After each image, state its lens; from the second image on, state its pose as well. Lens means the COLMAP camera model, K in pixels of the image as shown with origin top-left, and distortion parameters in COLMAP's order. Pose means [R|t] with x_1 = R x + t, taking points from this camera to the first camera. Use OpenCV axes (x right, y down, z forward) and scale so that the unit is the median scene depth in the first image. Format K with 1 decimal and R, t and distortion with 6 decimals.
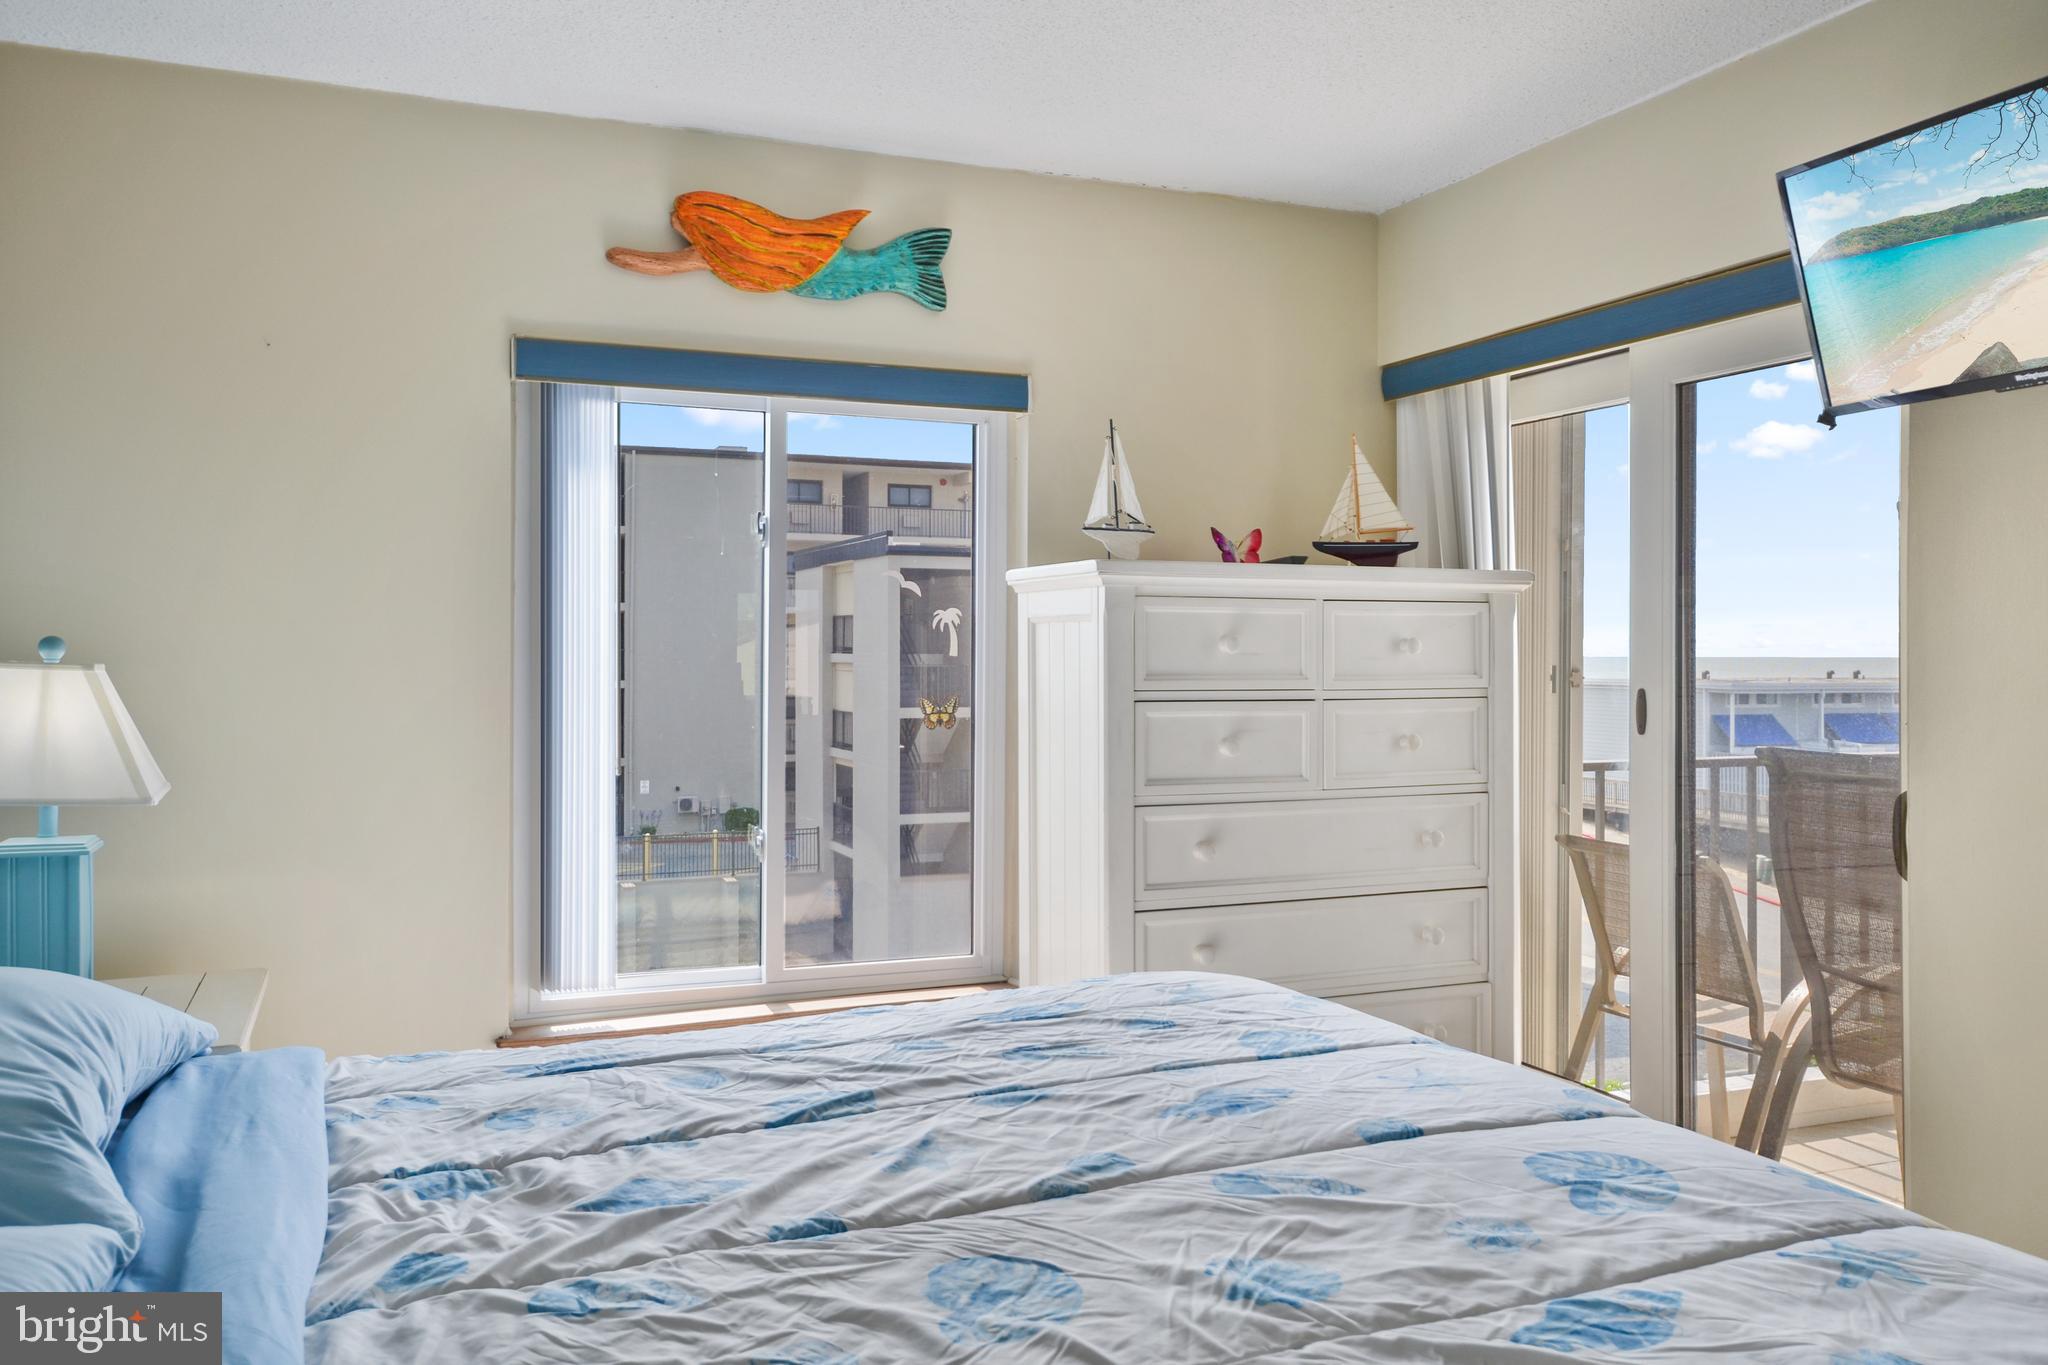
lens RADIAL K [[1586.7, 0, 1024.0], [0, 1586.7, 682.5], [0, 0, 1]] dist [0.008431, 0.004209]
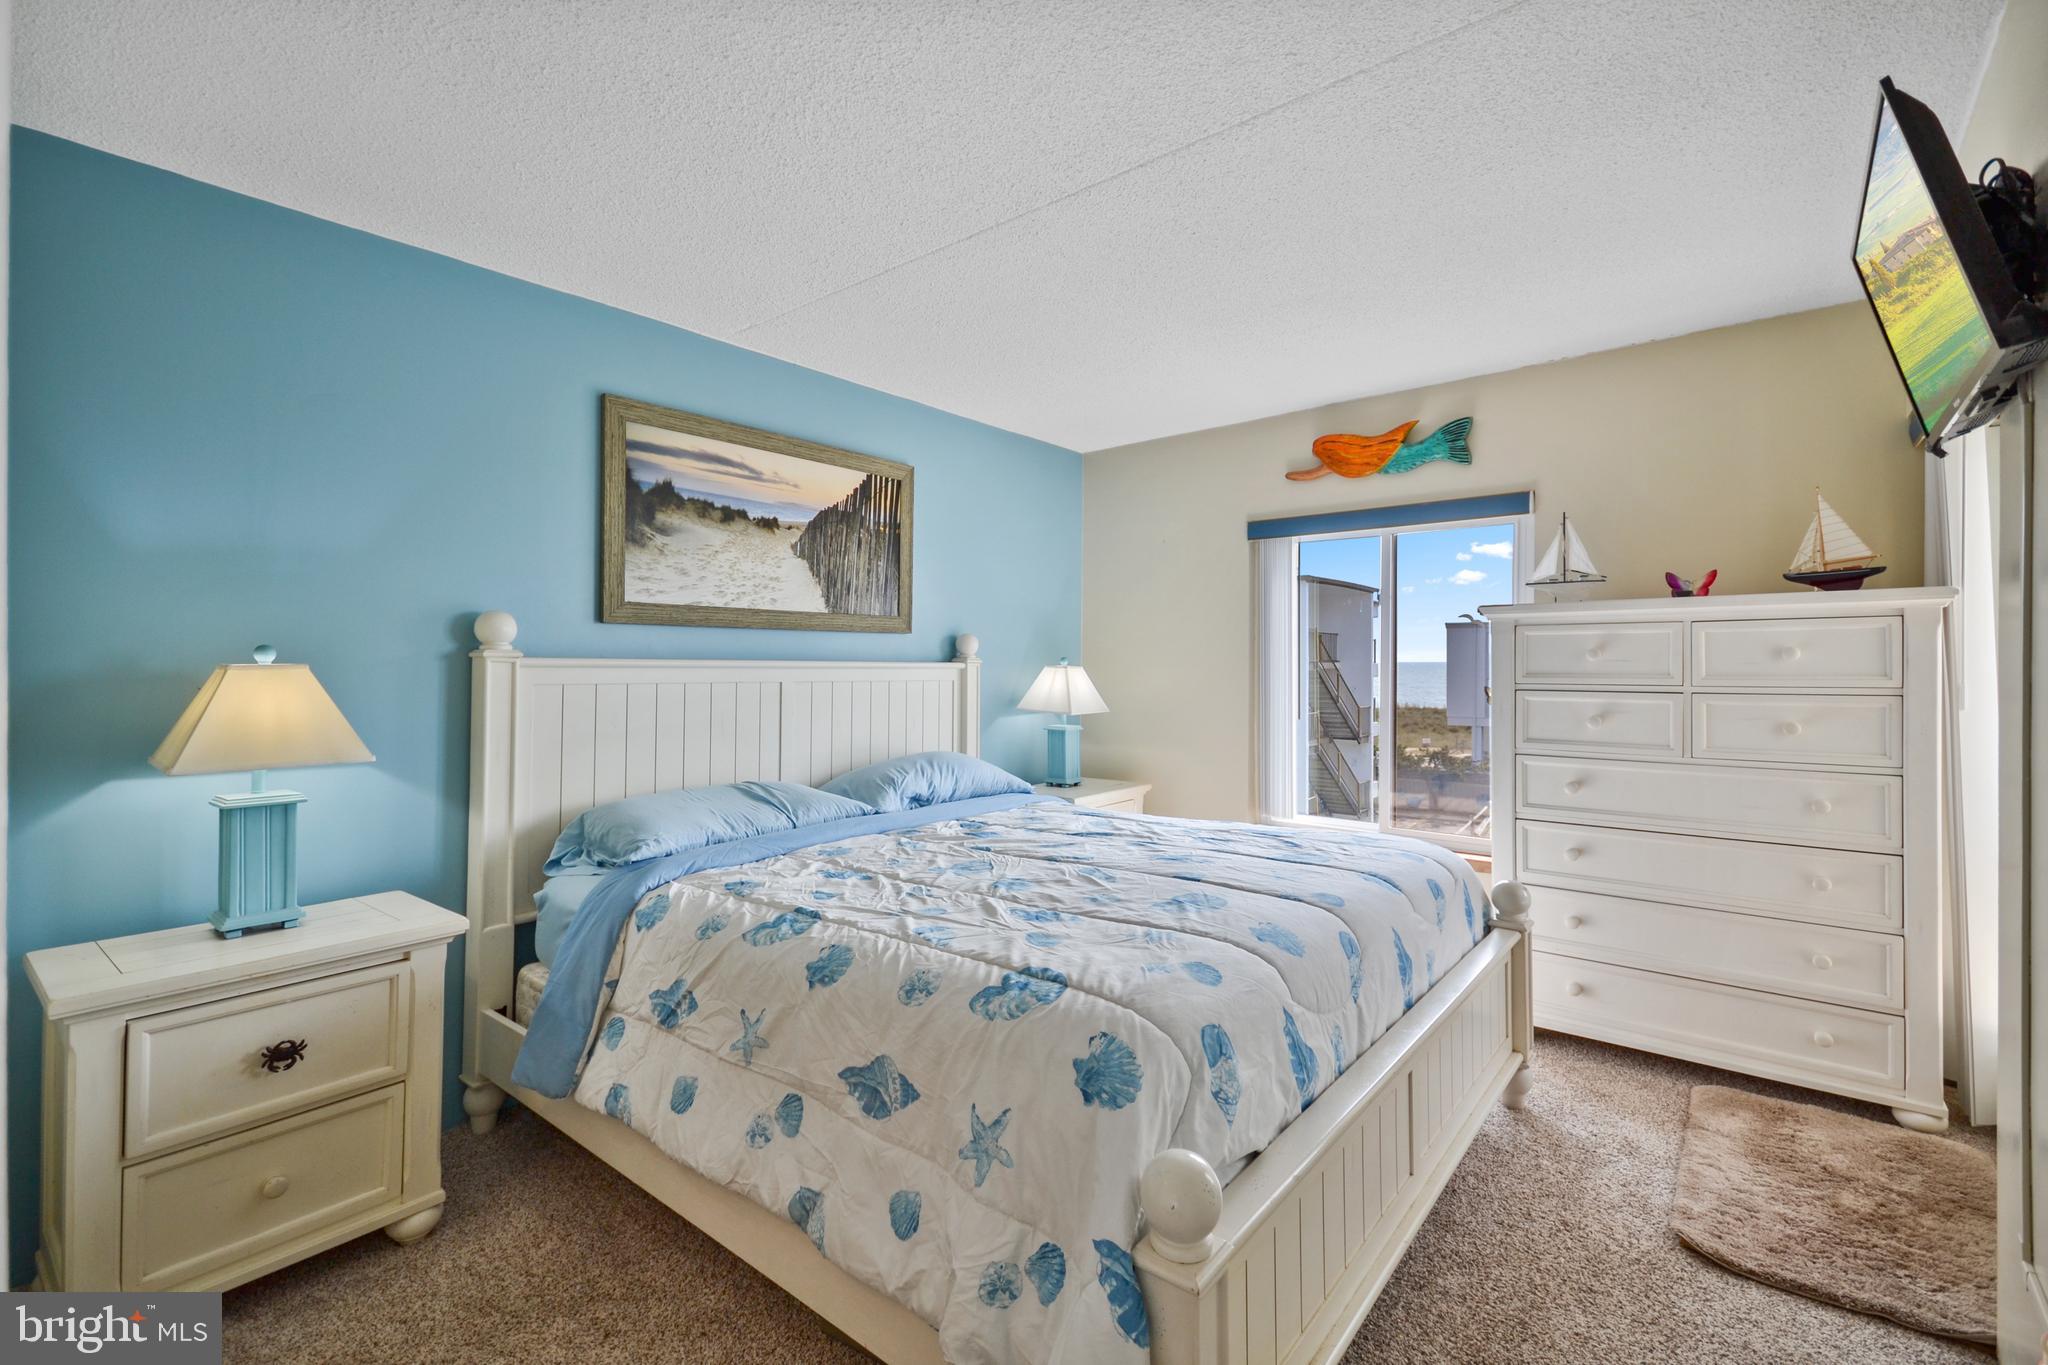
lens RADIAL K [[910.9, 0, 1013.8], [0, 910.9, 666.5], [0, 0, 1]] dist [0.014331, -0.000295]
pose [[0.469264, -0.001423, -0.883057, 0.603407], [-0.015971, 0.999821, -0.010099, 0.005212], [0.882913, 0.018843, 0.469157, 0.095236]]
